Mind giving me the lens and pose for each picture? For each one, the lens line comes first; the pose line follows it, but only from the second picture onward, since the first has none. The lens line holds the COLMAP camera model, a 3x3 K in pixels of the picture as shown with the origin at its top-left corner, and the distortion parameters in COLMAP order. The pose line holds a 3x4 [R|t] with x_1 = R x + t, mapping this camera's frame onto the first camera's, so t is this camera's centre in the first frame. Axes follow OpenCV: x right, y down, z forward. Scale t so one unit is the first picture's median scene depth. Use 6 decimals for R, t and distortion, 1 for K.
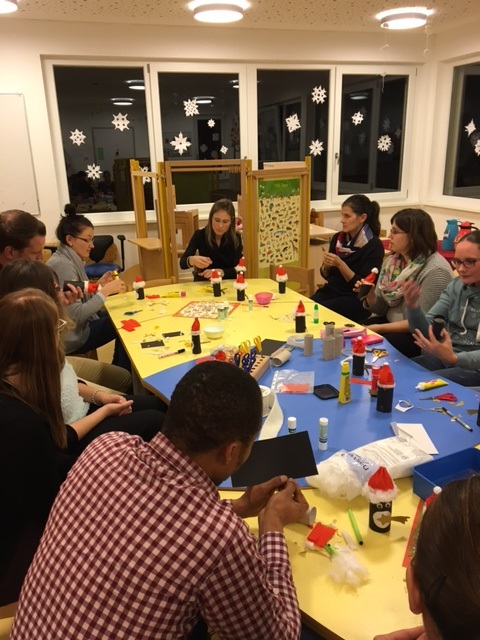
lens RADIAL K [[538.3, 0, 240.0], [0, 538.3, 320.0], [0, 0, 1]] dist [0.003175, -0.062961]
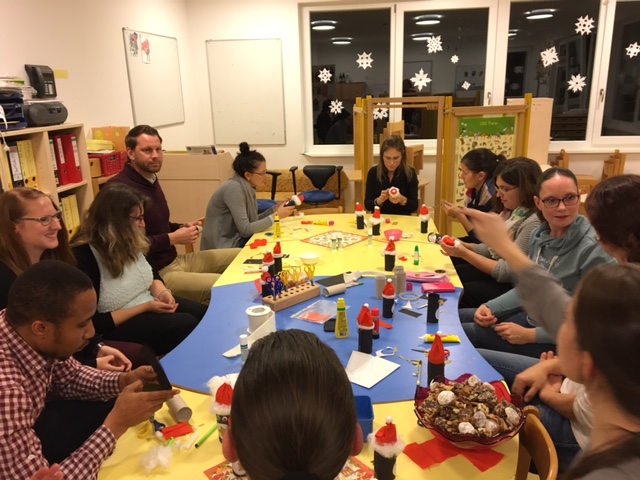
lens RADIAL K [[537.9, 0, 320.0], [0, 537.9, 240.0], [0, 0, 1]] dist [0.005527, -0.084697]
pose [[0.884304, 0.119479, -0.451366, 0.221790], [-0.130671, 0.991405, 0.006422, -0.011845], [0.448254, 0.053301, 0.892316, 0.030216]]
